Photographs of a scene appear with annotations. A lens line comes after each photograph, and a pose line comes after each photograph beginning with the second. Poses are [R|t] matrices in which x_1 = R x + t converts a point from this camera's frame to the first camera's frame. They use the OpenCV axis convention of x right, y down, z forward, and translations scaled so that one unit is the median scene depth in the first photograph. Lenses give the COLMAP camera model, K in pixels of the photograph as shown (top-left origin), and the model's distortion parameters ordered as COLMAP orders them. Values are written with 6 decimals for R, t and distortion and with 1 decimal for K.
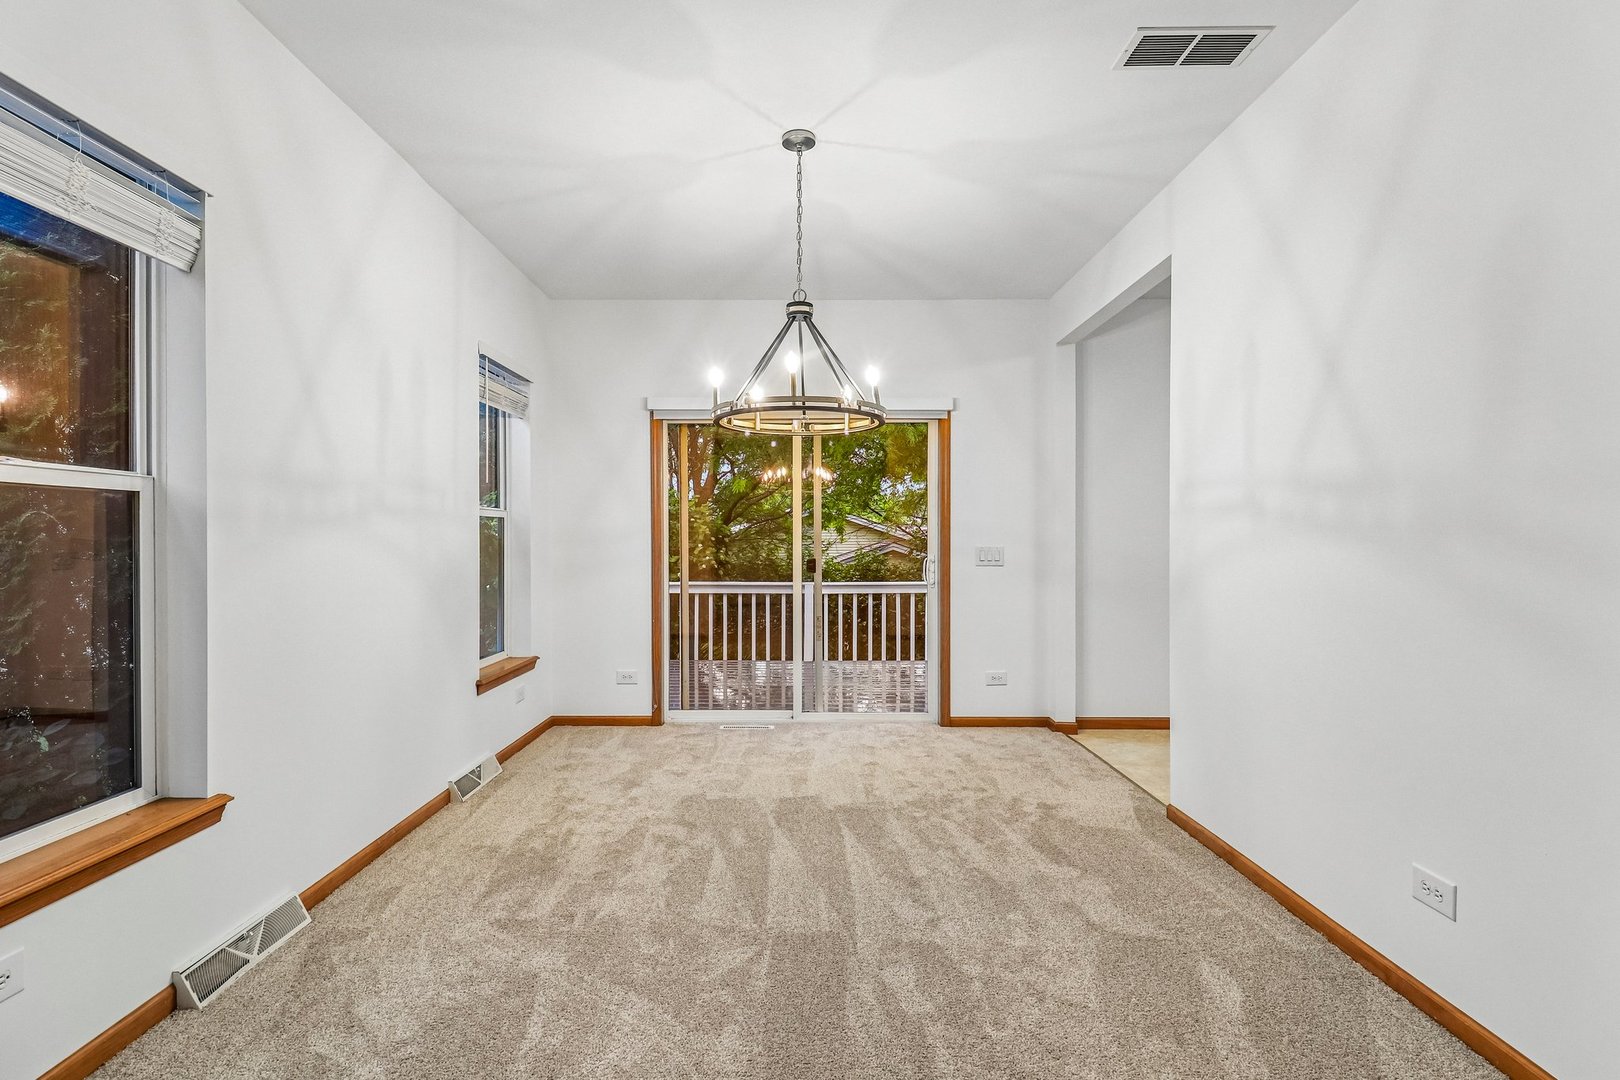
lens RADIAL K [[758.4, 0, 773.6], [0, 758.4, 543.8], [0, 0, 1]] dist [0.001854, 0.000170]
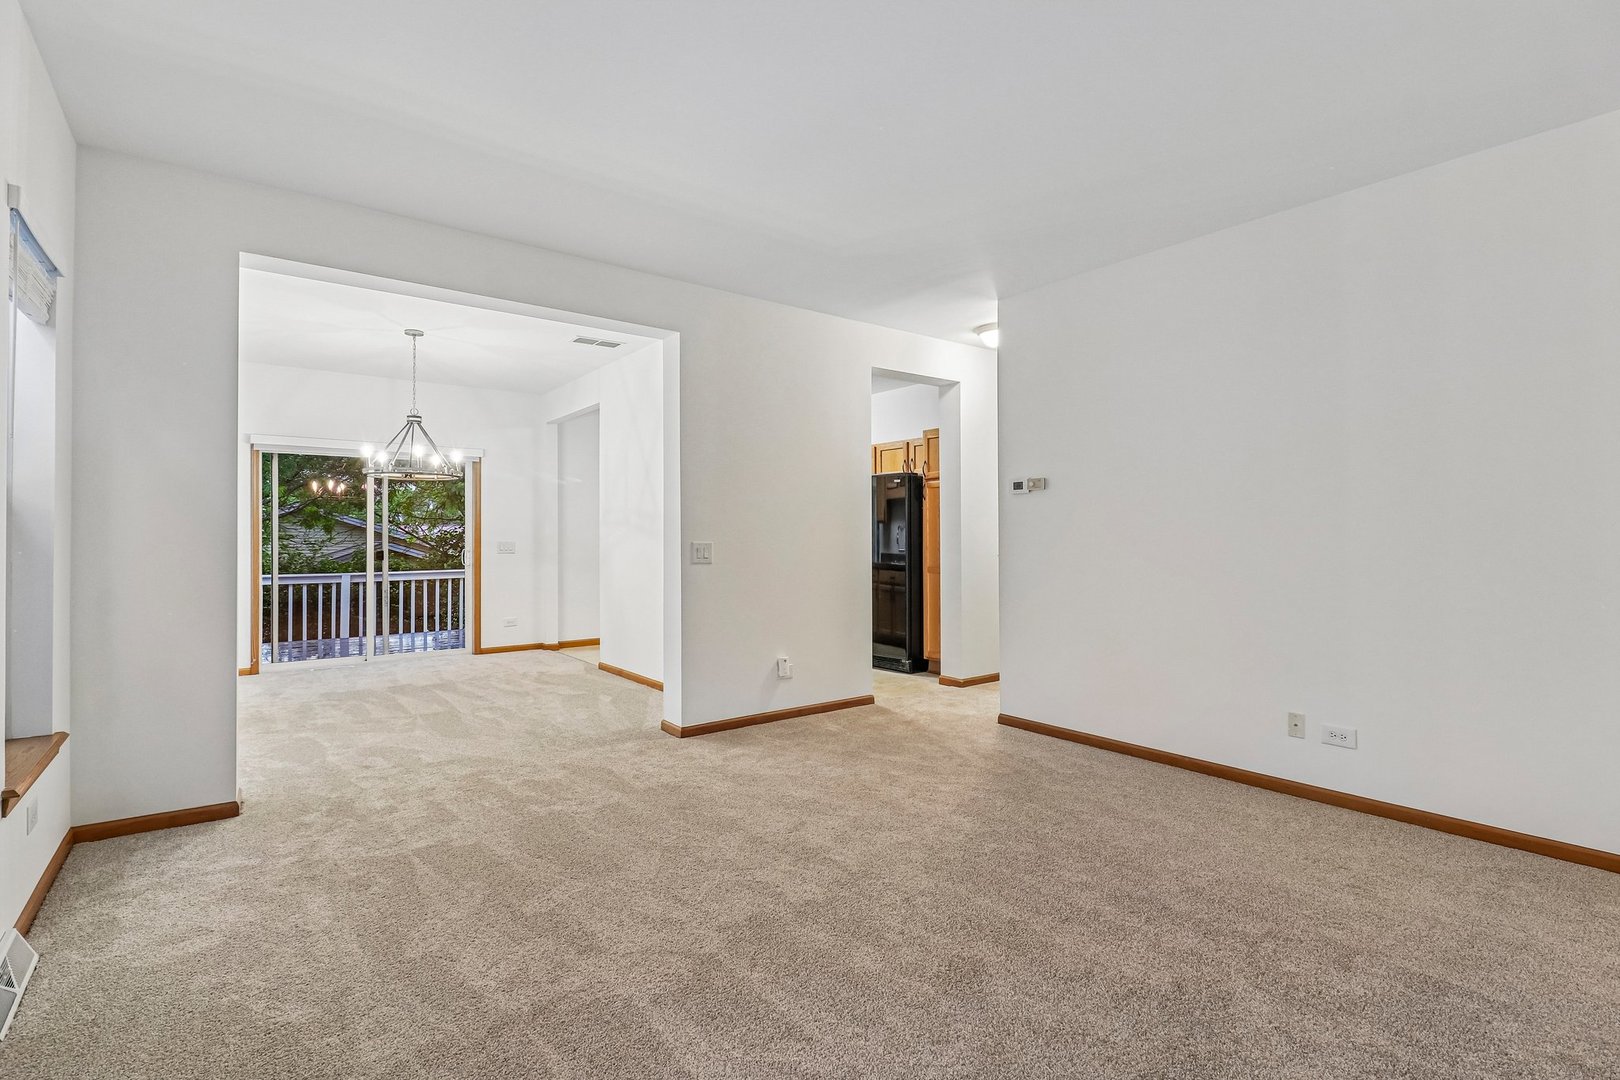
lens RADIAL K [[737.2, 0, 805.4], [0, 737.2, 533.6], [0, 0, 1]] dist [-0.000558, -0.000049]
pose [[0.769934, 0.000523, 0.638124, -0.244905], [0.007045, 0.999932, -0.009320, 0.006502], [-0.638085, 0.011671, 0.769877, -0.669878]]
